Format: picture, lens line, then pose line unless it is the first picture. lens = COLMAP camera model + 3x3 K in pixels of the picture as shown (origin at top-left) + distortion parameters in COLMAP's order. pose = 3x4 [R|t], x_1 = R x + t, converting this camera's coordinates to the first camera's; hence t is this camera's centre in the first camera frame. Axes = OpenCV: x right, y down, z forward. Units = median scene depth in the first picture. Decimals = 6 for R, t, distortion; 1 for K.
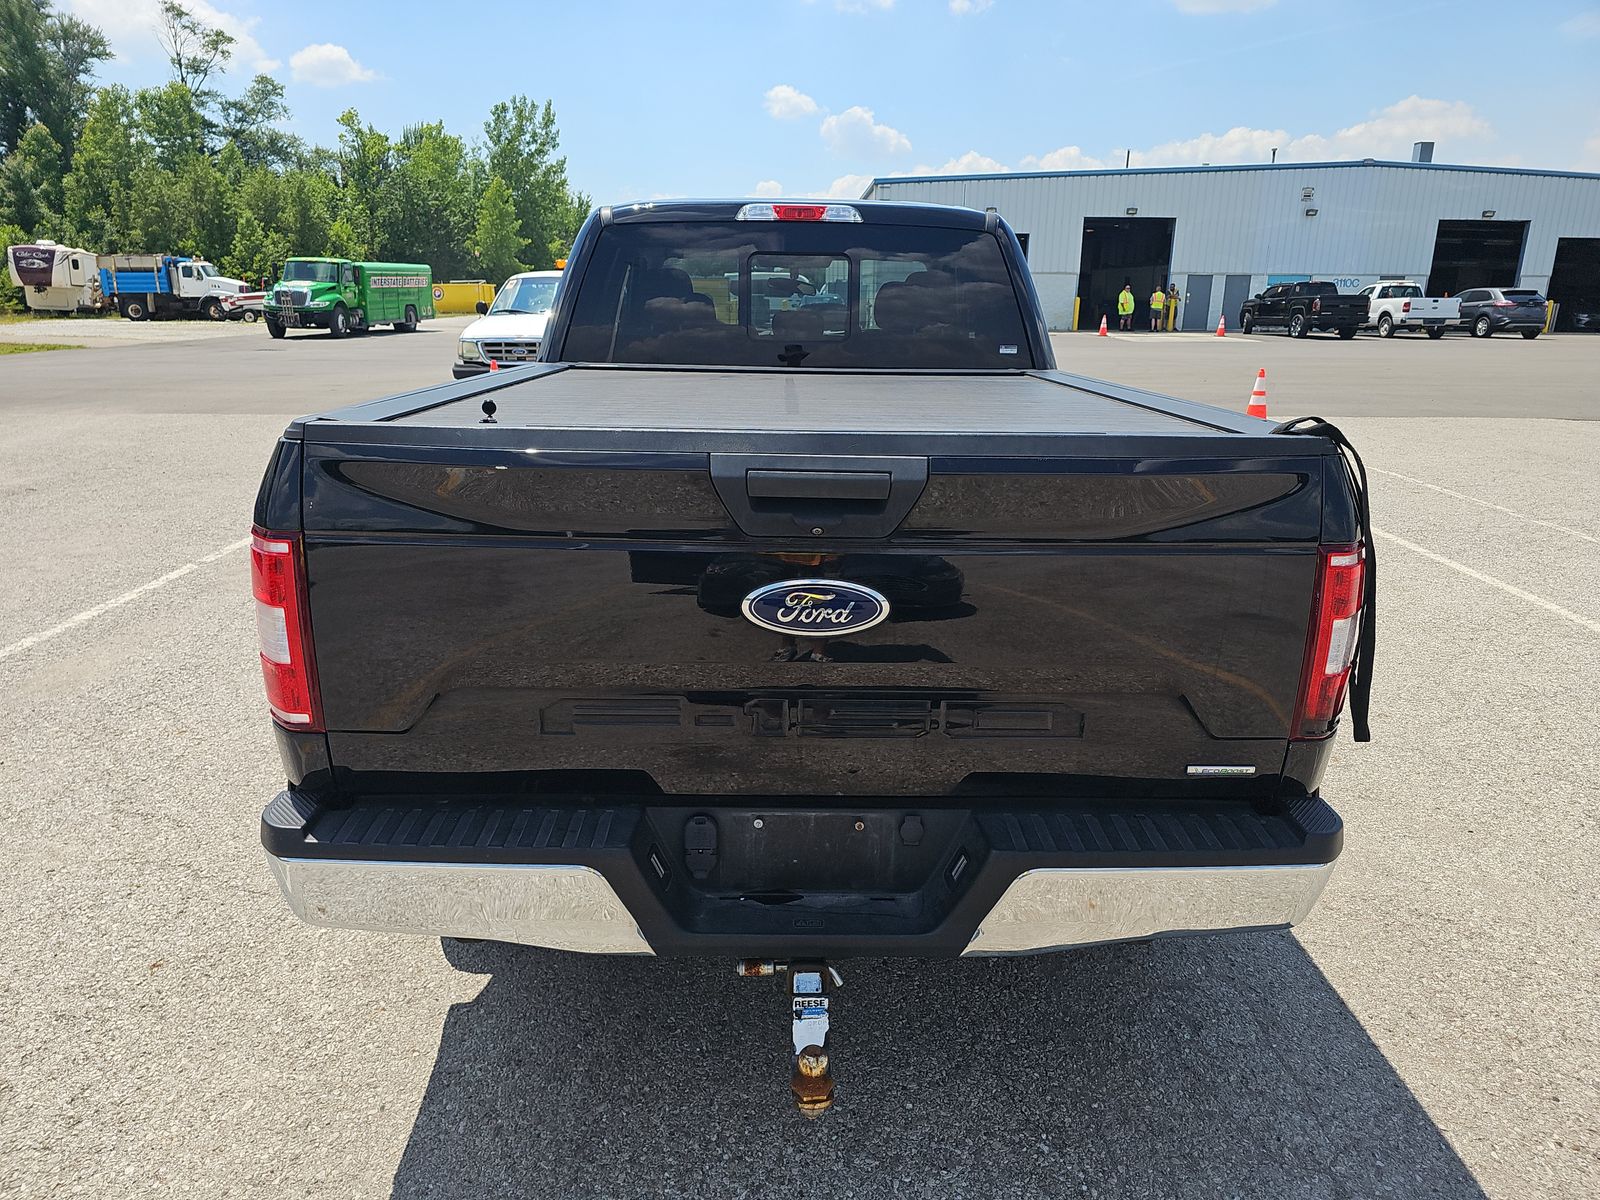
lens RADIAL K [[1072.0, 0, 787.9], [0, 1072.0, 594.0], [0, 0, 1]] dist [0.025433, -0.029204]
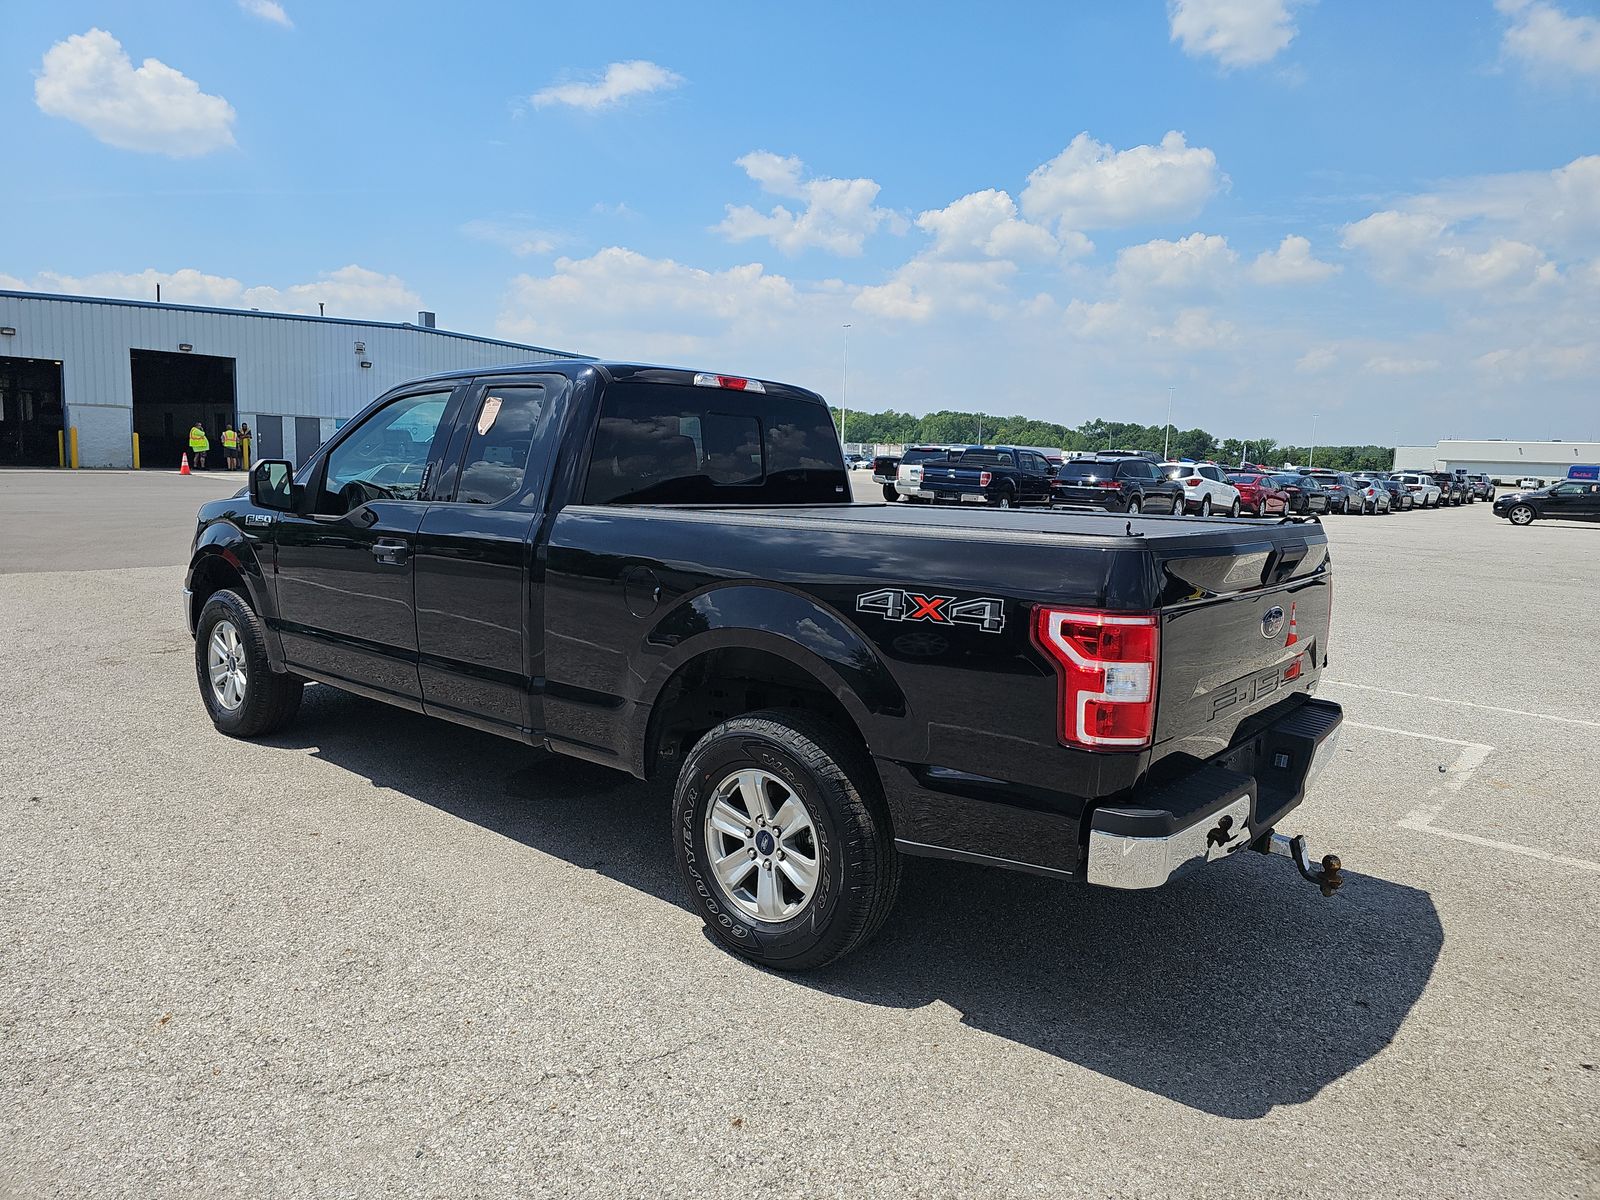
lens RADIAL K [[1064.2, 0, 780.0], [0, 1064.2, 605.3], [0, 0, 1]] dist [0.030299, -0.030239]
pose [[0.644567, -0.091647, 0.759035, -0.456370], [0.176929, 0.983720, -0.031471, -0.027665], [-0.743794, 0.154581, 0.650289, 0.101867]]
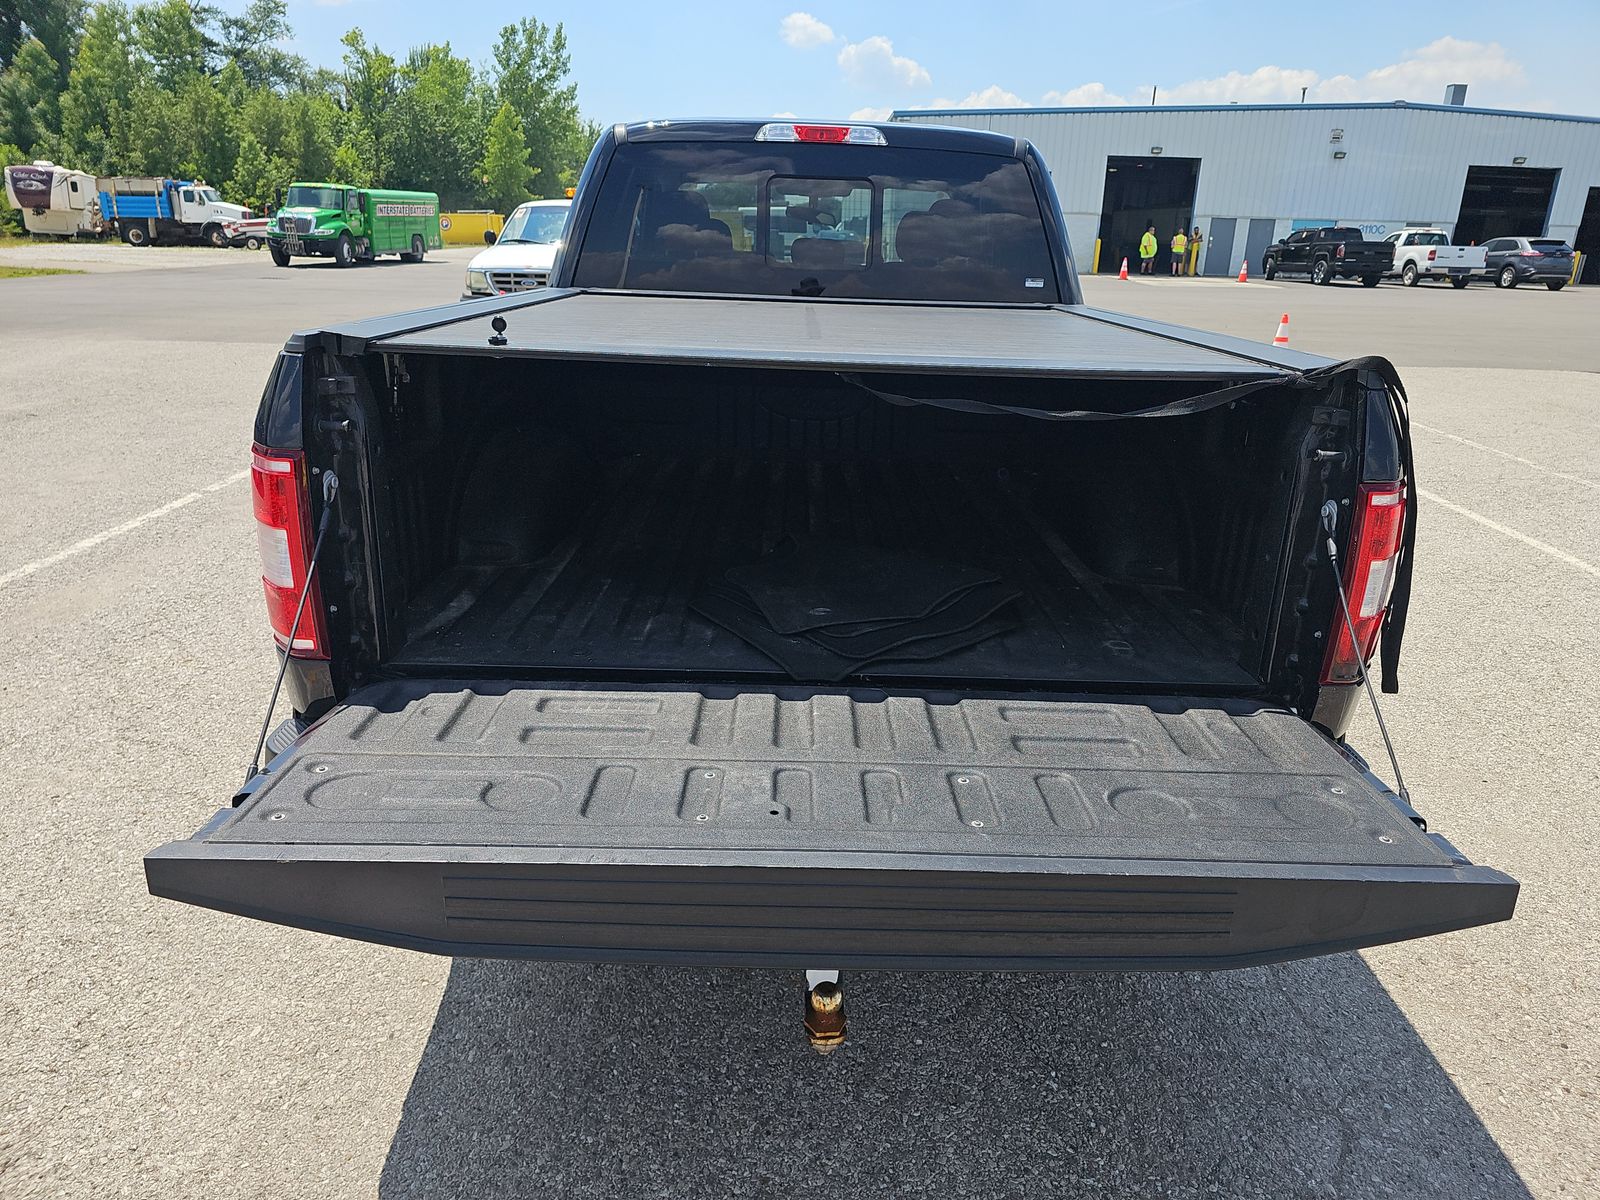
lens RADIAL K [[1073.0, 0, 800.0], [0, 1073.0, 600.0], [0, 0, 1]] dist [0.022364, -0.025916]
pose [[0.999848, 0.017063, 0.003624, -0.002489], [-0.017244, 0.998170, 0.057965, 0.002829], [-0.002628, -0.058019, 0.998312, 0.007611]]
